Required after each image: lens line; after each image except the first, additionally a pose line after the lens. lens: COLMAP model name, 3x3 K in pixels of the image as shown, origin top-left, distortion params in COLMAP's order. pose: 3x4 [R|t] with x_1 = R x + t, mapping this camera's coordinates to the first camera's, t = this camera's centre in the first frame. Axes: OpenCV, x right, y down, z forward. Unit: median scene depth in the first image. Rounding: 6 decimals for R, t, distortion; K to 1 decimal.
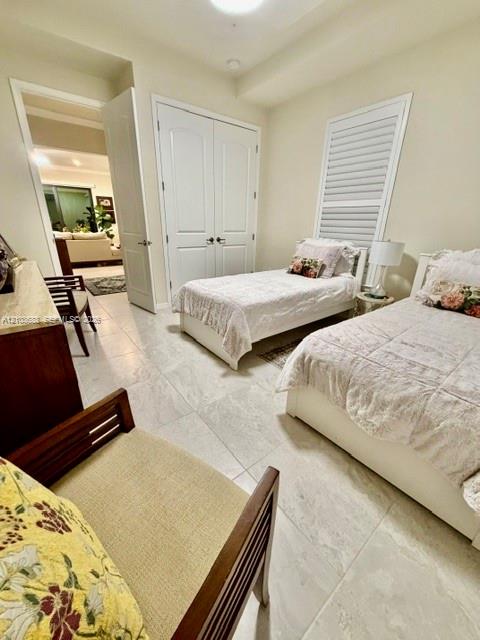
lens RADIAL K [[252.5, 0, 242.8], [0, 252.5, 314.3], [0, 0, 1]] dist [0.000973, -0.000022]
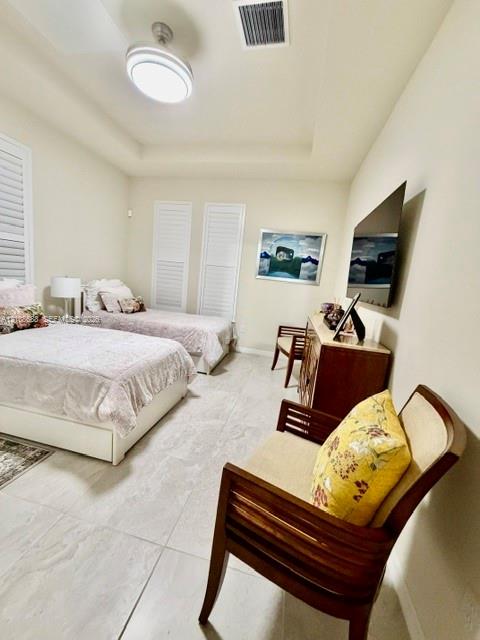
lens RADIAL K [[252.5, 0, 240.9], [0, 252.5, 321.5], [0, 0, 1]] dist [0.000973, -0.000022]
pose [[-0.616507, -0.211935, 0.758289, -1.010281], [0.176498, 0.901381, 0.395426, -0.508338], [-0.767312, 0.377619, -0.518302, 1.281792]]
